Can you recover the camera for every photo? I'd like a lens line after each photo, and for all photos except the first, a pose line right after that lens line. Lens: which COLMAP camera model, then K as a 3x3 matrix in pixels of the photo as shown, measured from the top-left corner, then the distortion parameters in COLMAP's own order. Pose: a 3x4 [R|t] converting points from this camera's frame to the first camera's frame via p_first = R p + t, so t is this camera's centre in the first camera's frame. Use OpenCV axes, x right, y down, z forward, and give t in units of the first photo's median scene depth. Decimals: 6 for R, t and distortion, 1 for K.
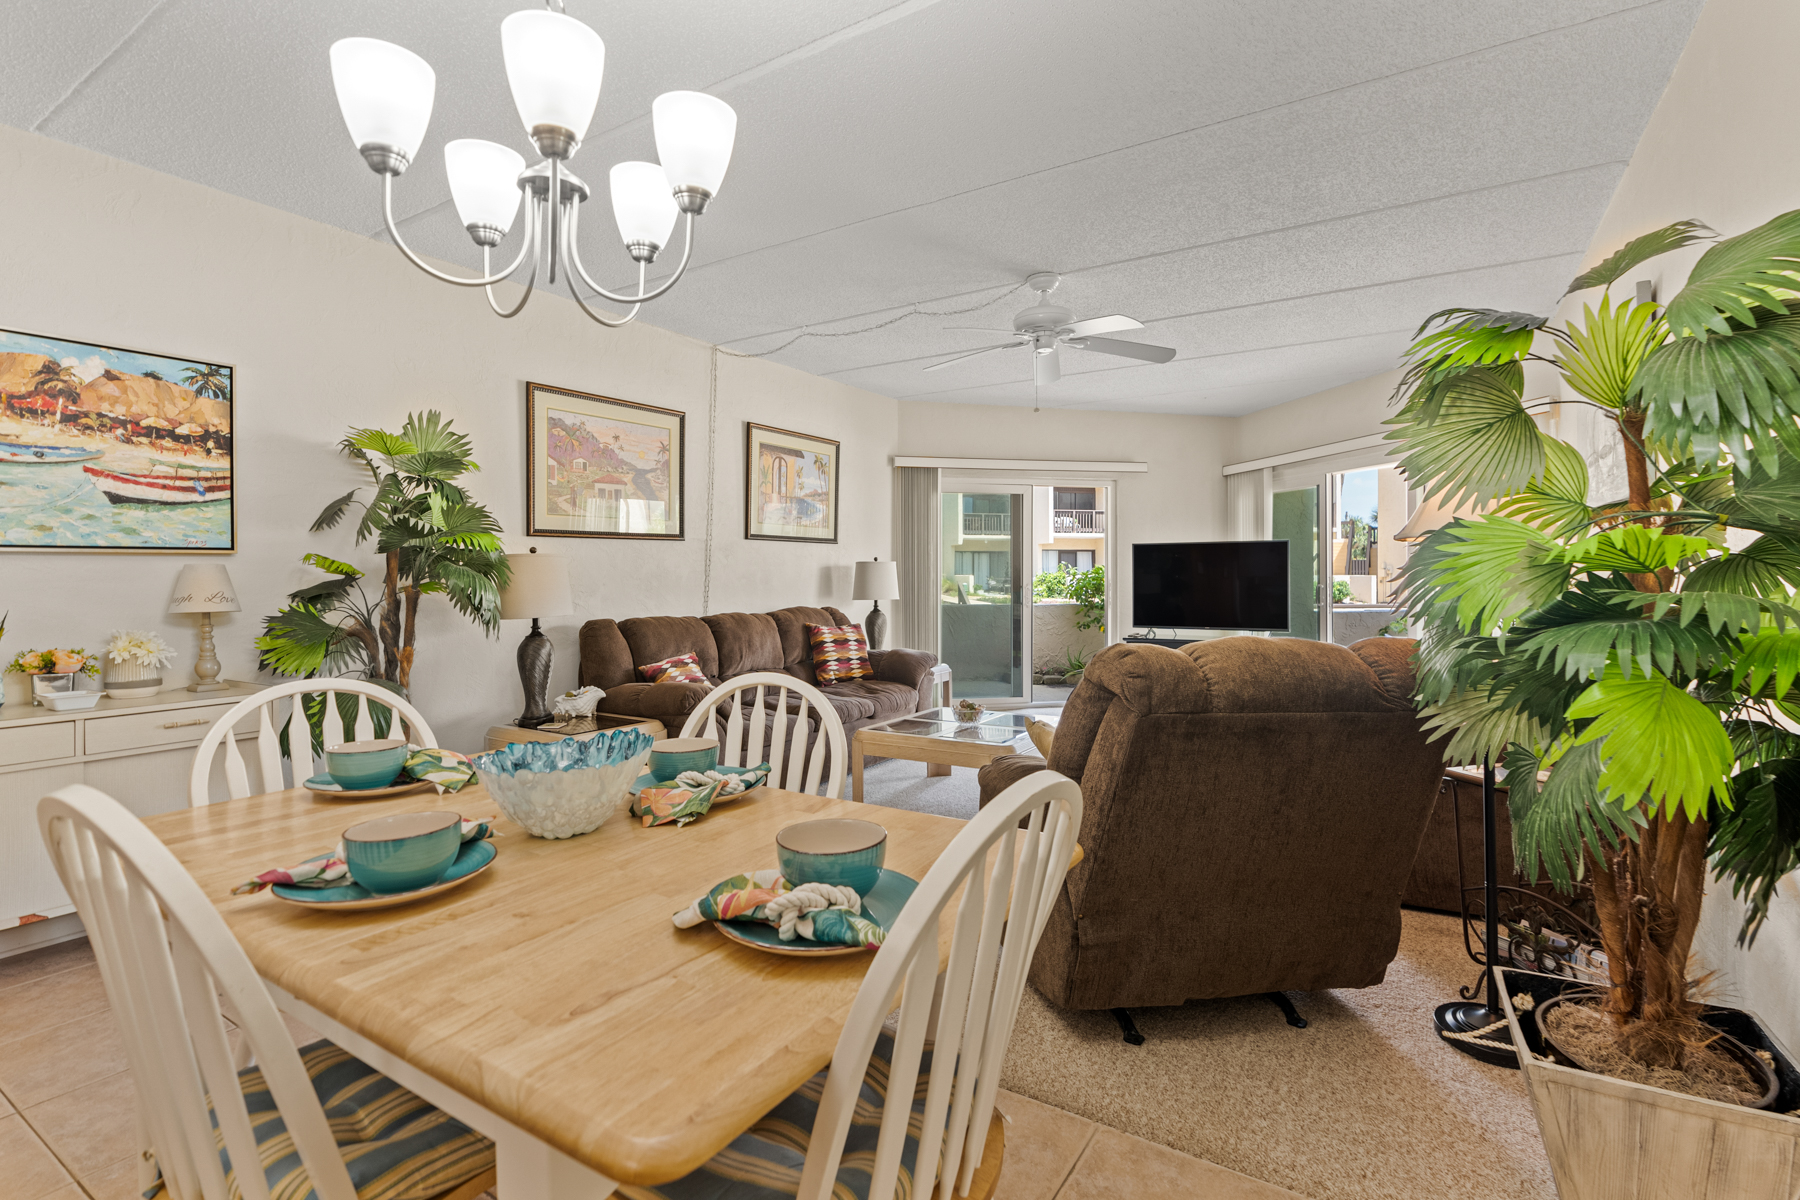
lens RADIAL K [[842.4, 0, 895.0], [0, 842.4, 594.2], [0, 0, 1]] dist [-0.000149, -0.000072]
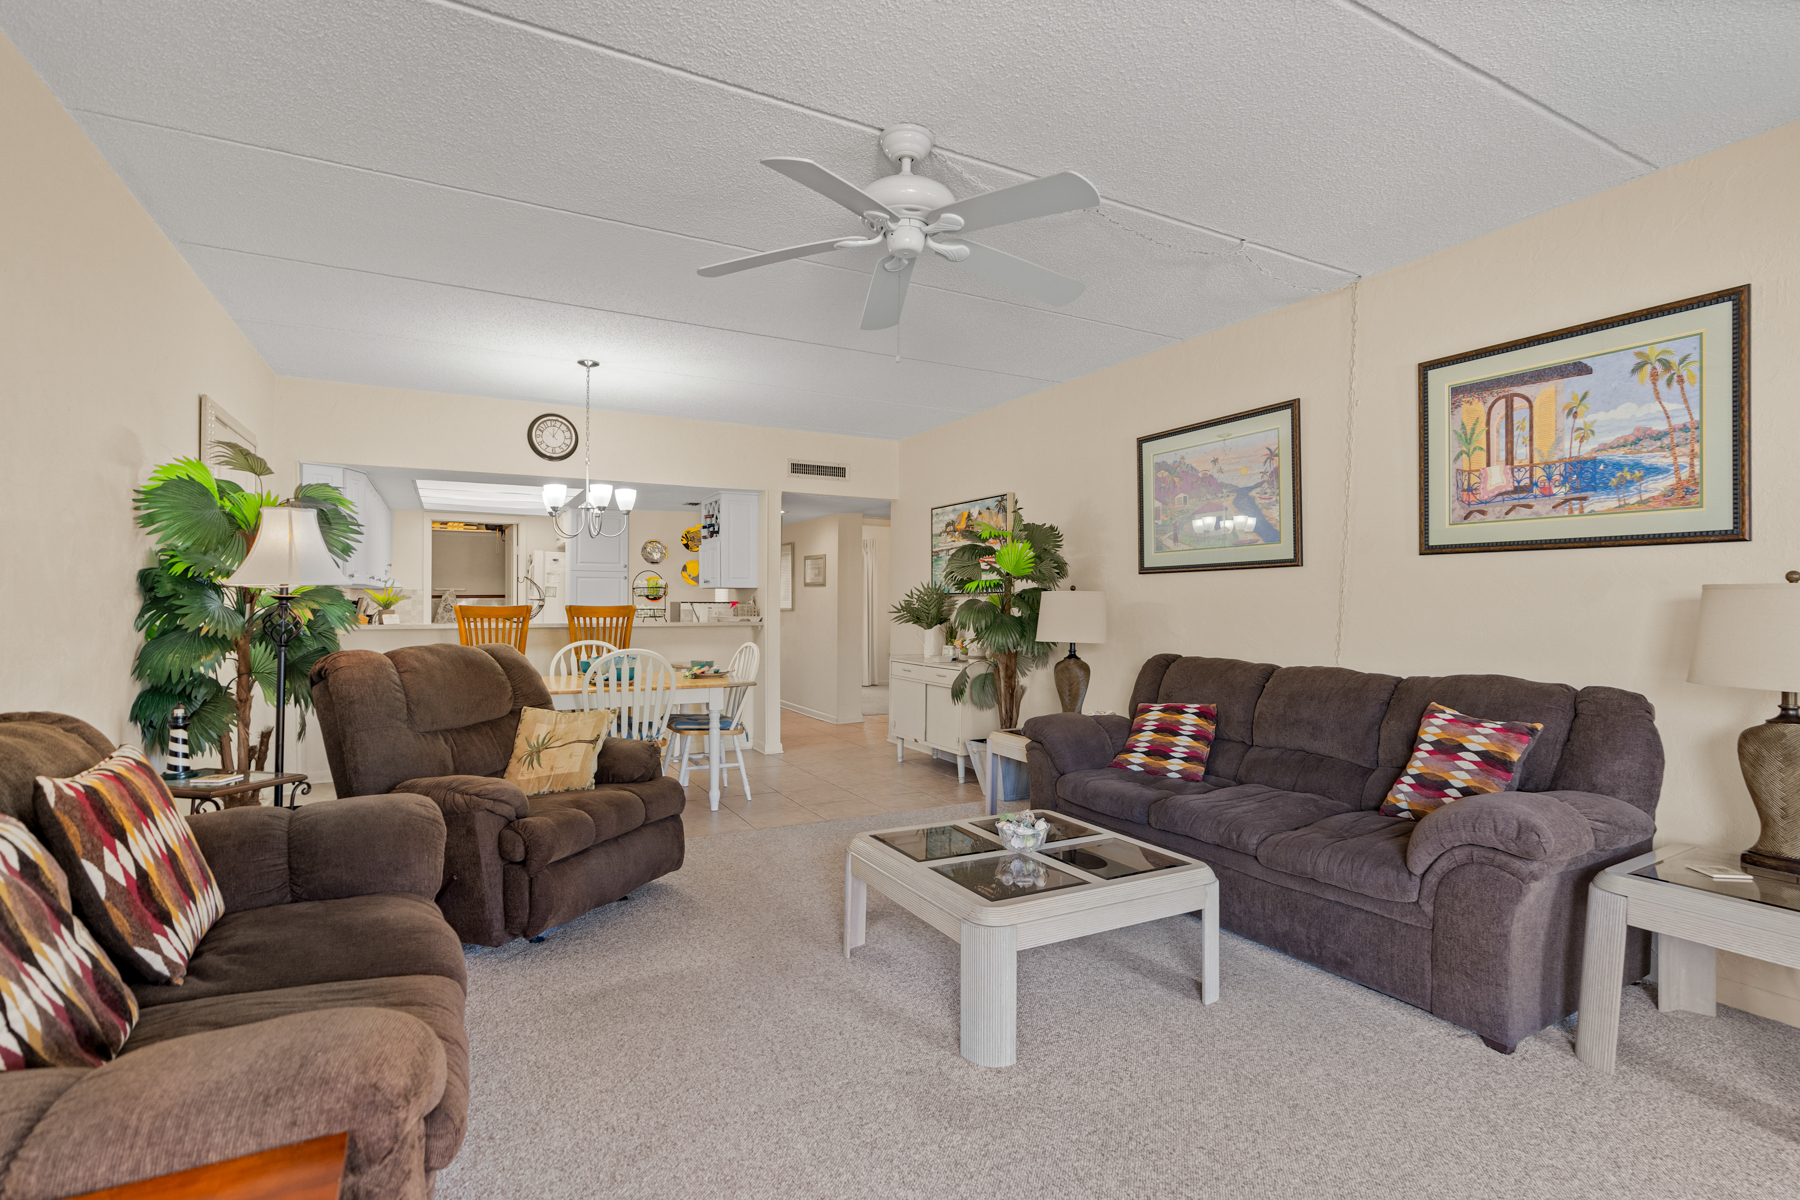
lens RADIAL K [[842.4, 0, 895.0], [0, 842.4, 594.2], [0, 0, 1]] dist [-0.000149, -0.000072]
pose [[-0.482178, -0.007687, -0.876040, 0.556580], [-0.025315, 0.999666, 0.005162, -0.031080], [0.875707, 0.024666, -0.482212, 0.985015]]
